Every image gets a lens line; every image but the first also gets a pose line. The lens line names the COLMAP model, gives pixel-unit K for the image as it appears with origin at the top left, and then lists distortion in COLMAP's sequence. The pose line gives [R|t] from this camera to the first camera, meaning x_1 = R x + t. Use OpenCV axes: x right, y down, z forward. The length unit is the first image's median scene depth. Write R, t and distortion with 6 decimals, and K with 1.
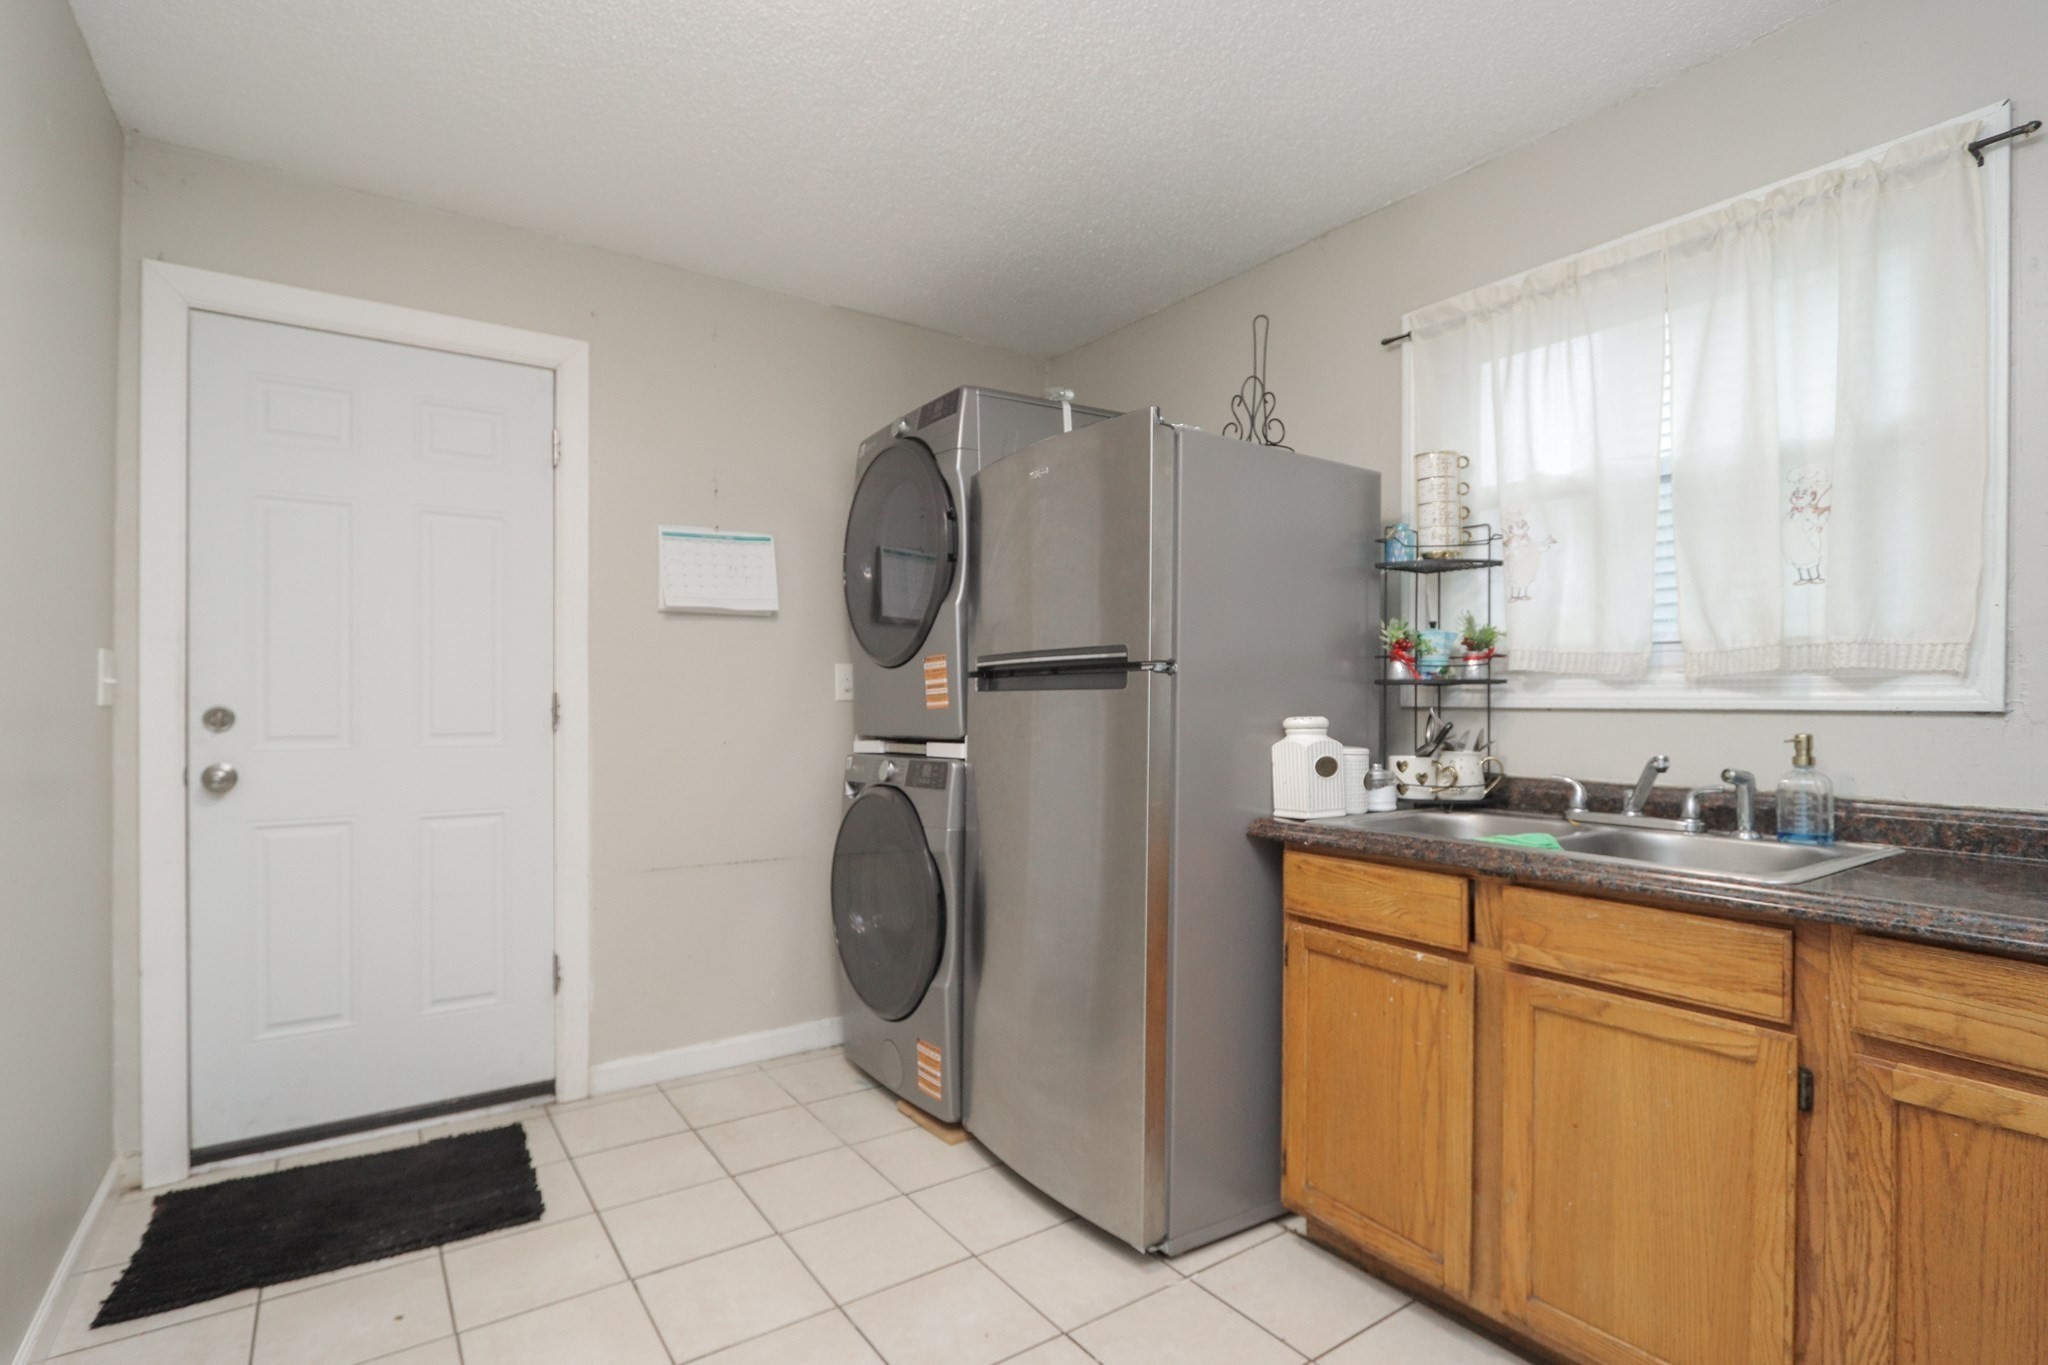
lens RADIAL K [[956.3, 0, 1027.7], [0, 956.3, 704.6], [0, 0, 1]] dist [-0.022795, 0.003583]
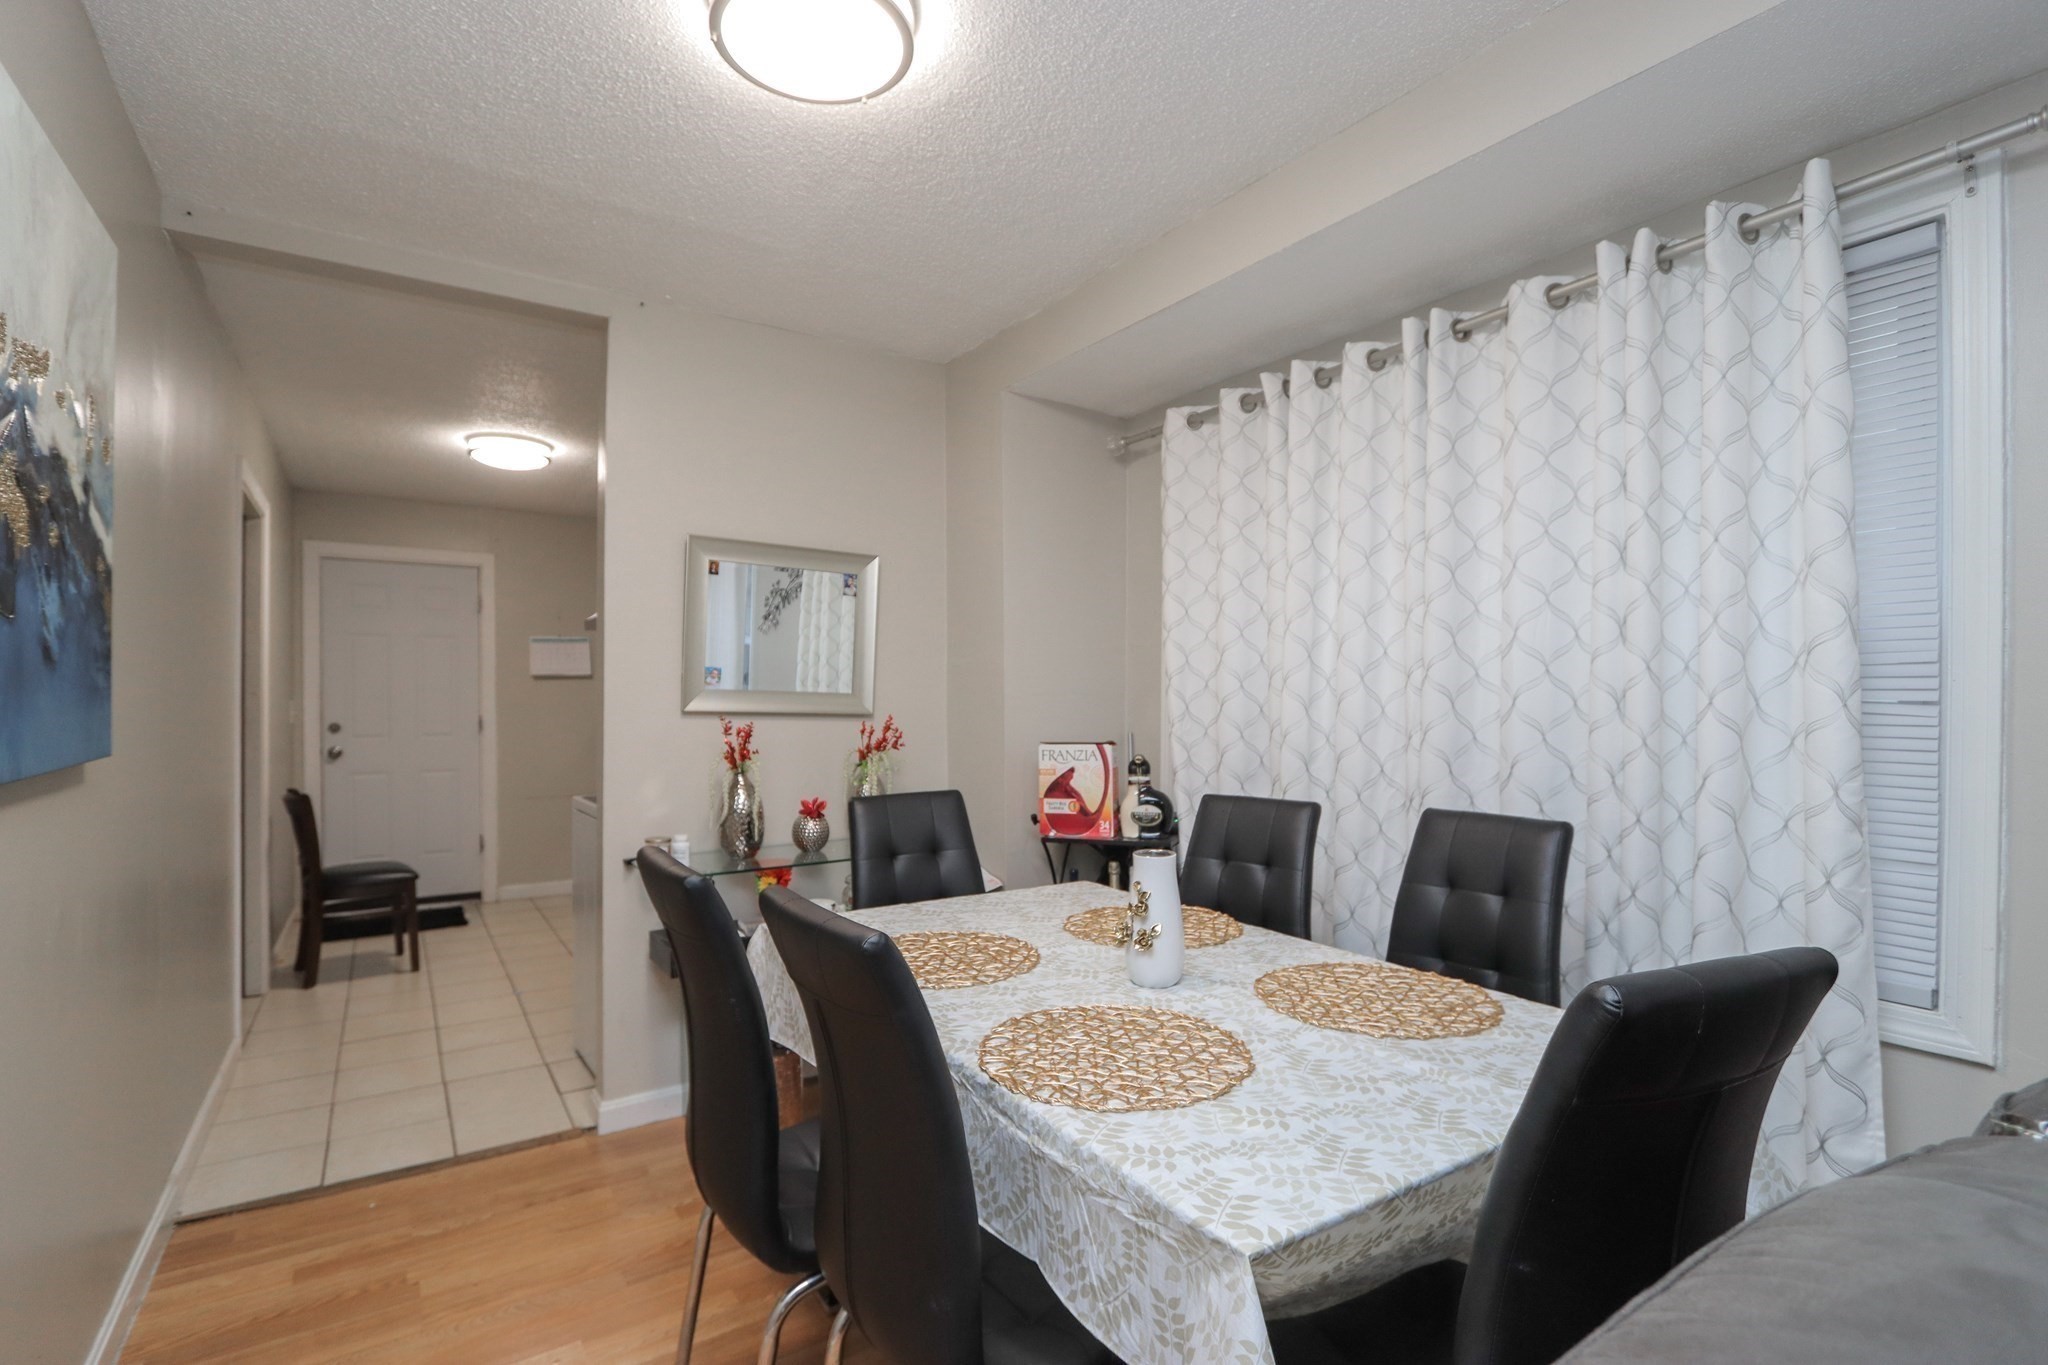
lens RADIAL K [[956.3, 0, 1001.9], [0, 956.3, 724.8], [0, 0, 1]] dist [-0.022795, 0.003583]
pose [[0.999409, 0.001013, -0.034349, 0.774406], [-0.000461, 0.999871, 0.016070, -0.028344], [0.034361, -0.016044, 0.999281, -1.139320]]
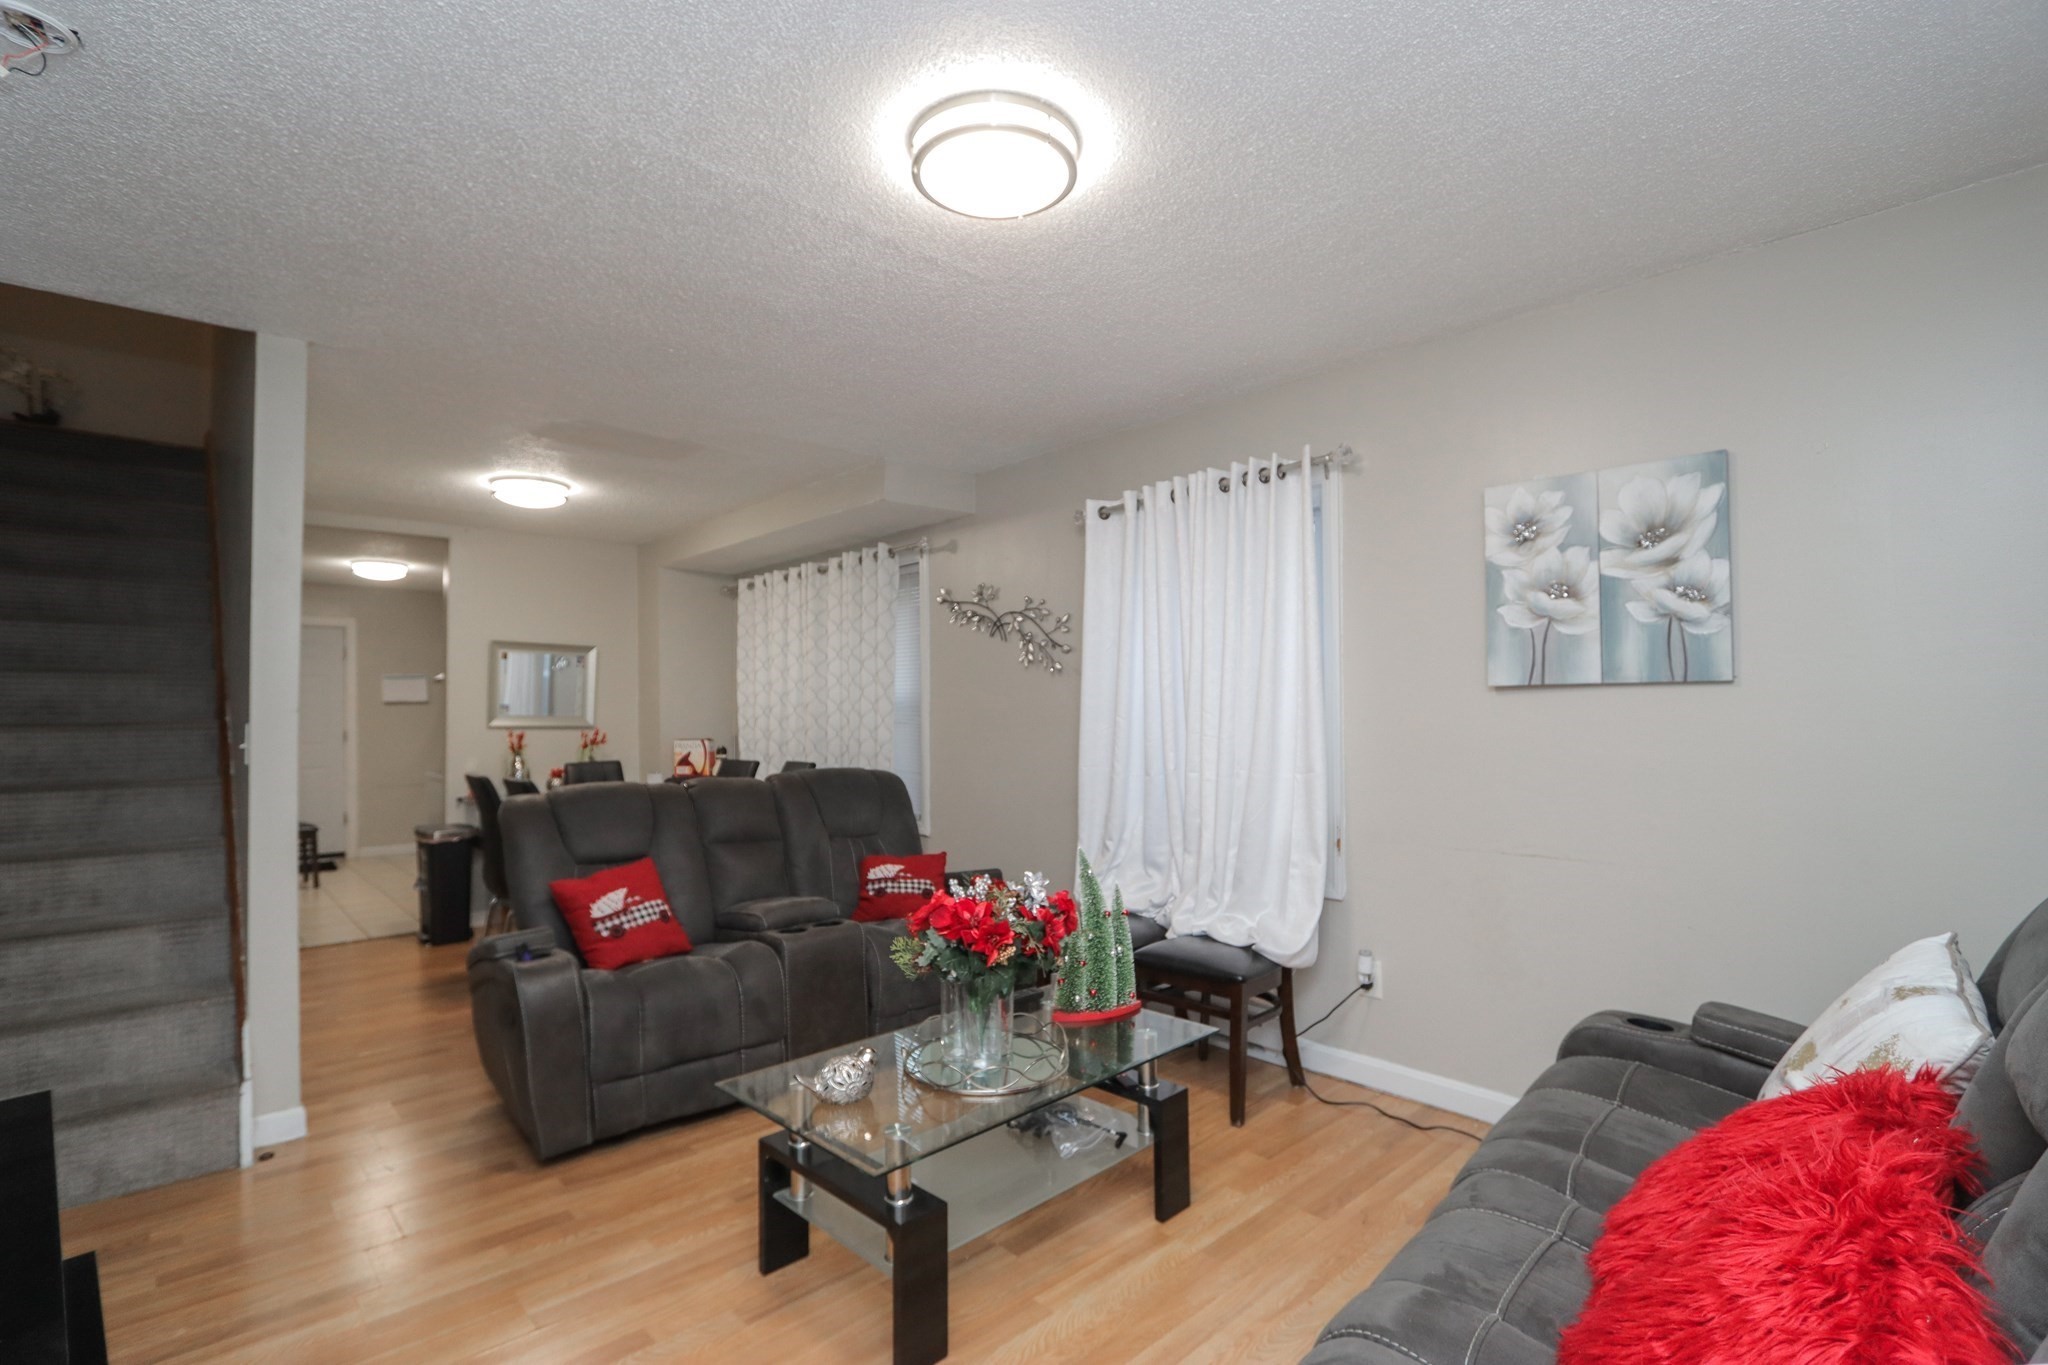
lens RADIAL K [[956.3, 0, 1024.4], [0, 956.3, 711.9], [0, 0, 1]] dist [-0.022795, 0.003583]
pose [[0.990243, -0.008240, 0.139105, 1.297396], [0.009062, 0.999945, -0.005276, -0.037115], [-0.139053, 0.006485, 0.990264, -2.419614]]
